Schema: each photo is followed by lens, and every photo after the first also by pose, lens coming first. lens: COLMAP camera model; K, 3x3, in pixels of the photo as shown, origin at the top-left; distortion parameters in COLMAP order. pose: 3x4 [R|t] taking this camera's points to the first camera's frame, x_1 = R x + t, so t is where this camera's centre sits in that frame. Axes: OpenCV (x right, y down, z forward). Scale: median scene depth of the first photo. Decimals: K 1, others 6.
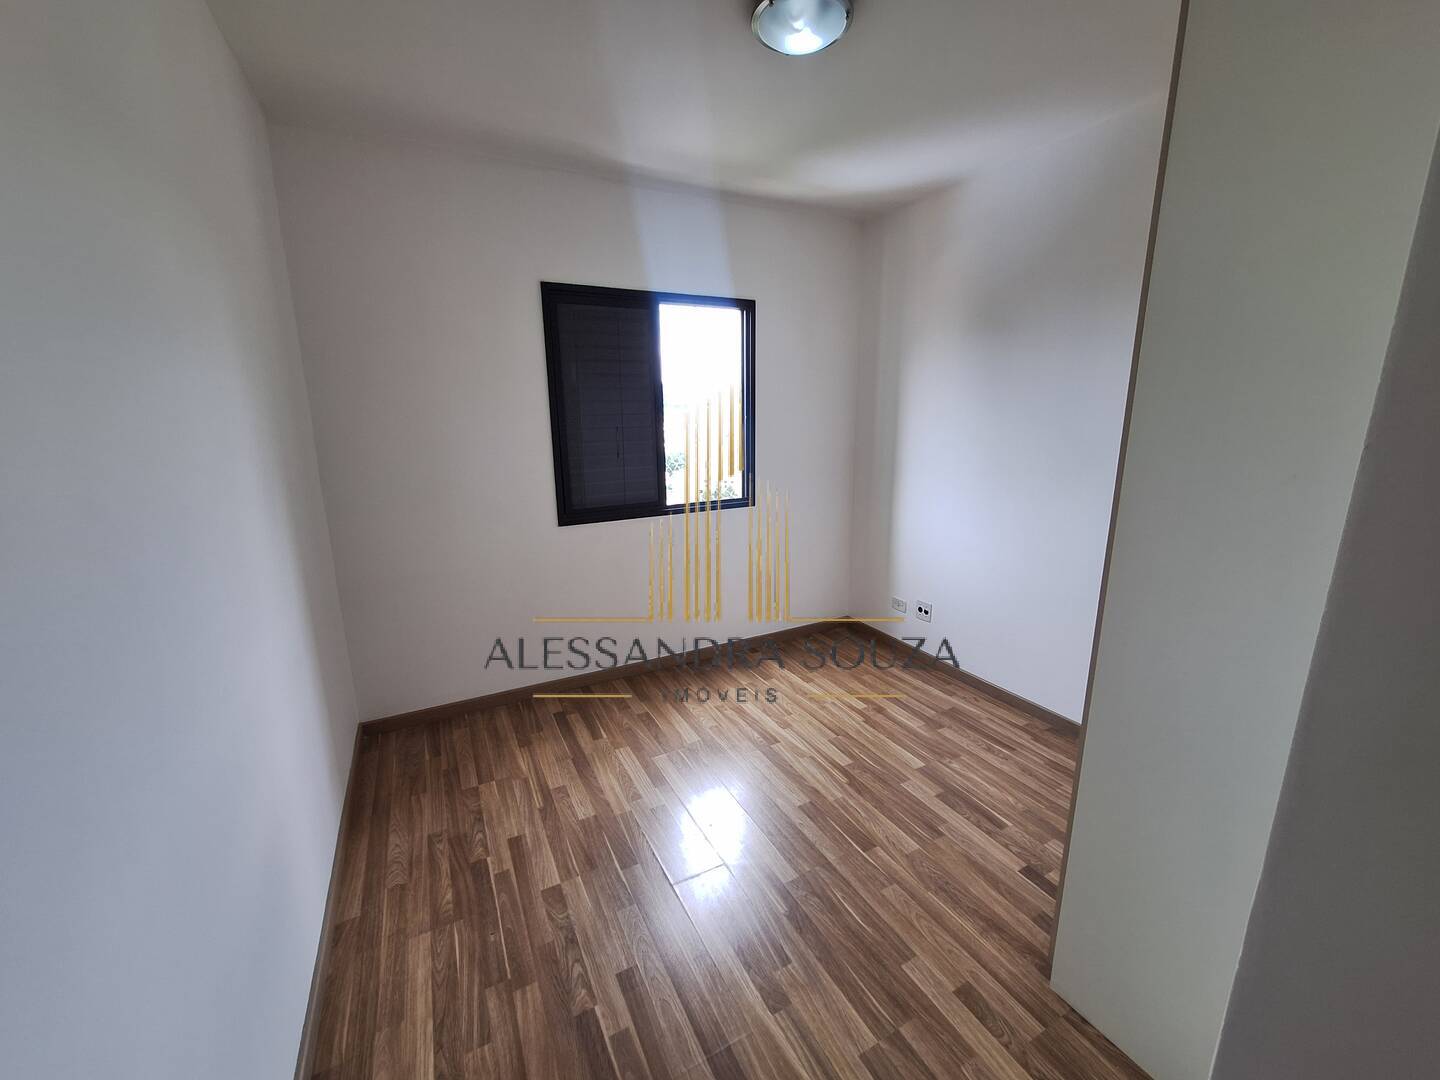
lens RADIAL K [[569.7, 0, 728.4], [0, 569.7, 542.0], [0, 0, 1]] dist [0.000080, -0.000043]
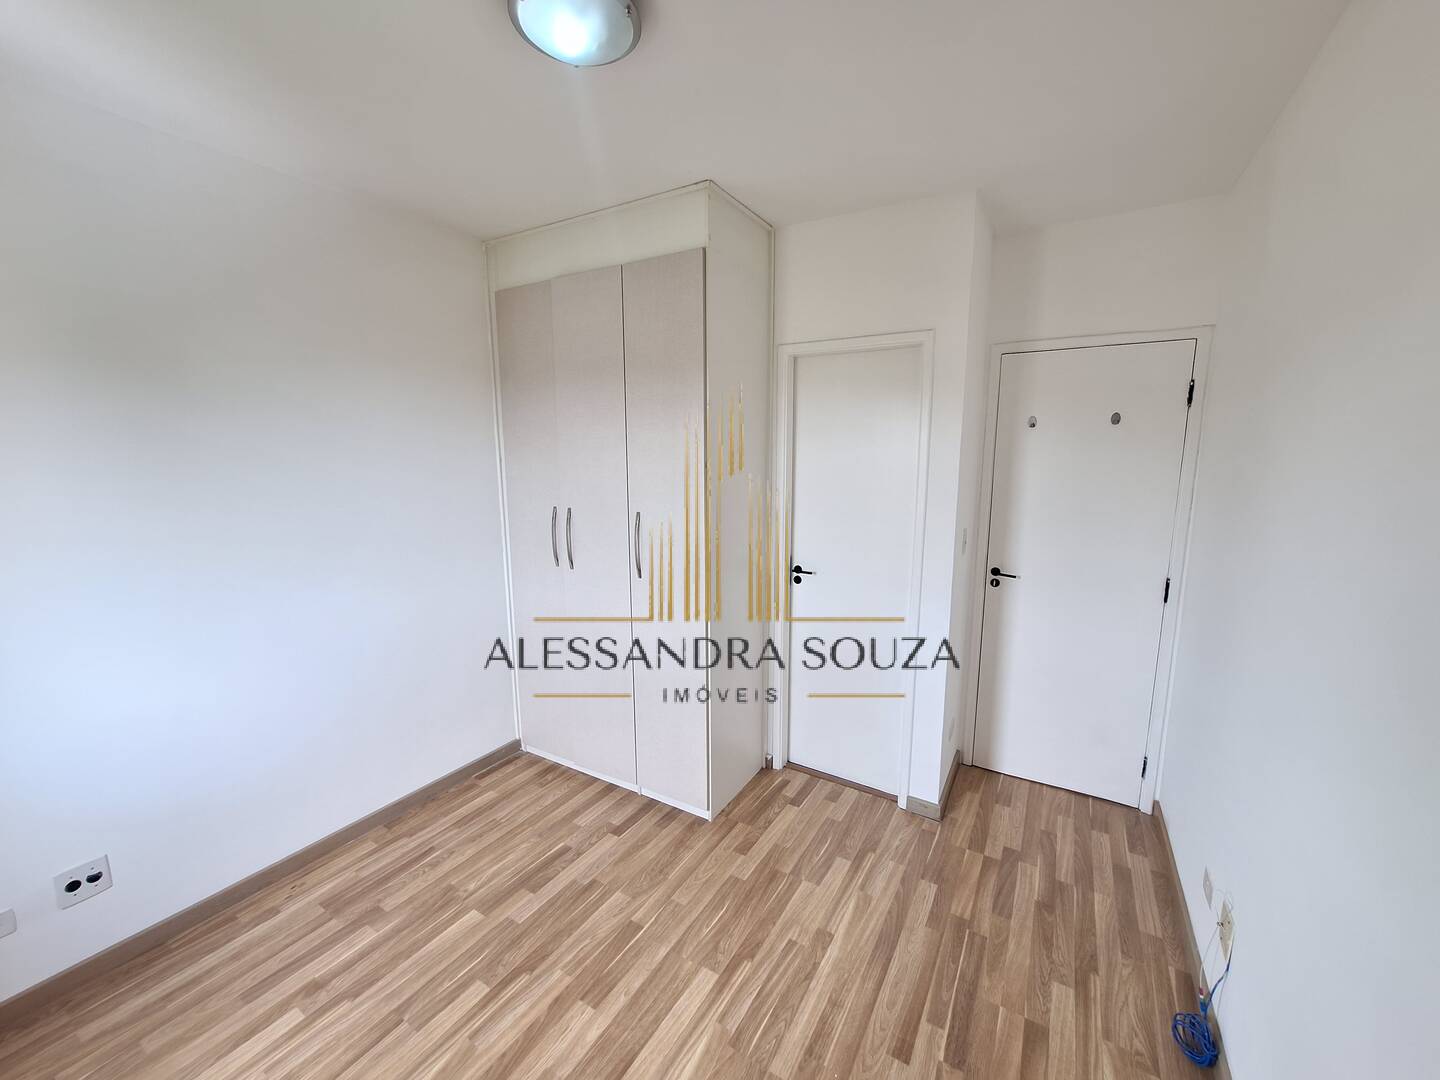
lens RADIAL K [[569.7, 0, 728.4], [0, 569.7, 542.0], [0, 0, 1]] dist [0.000080, -0.000043]
pose [[-0.513236, -0.121359, 0.849624, -0.548725], [0.195610, 0.947356, 0.253481, -0.287124], [-0.835659, 0.296291, -0.462478, 1.043511]]
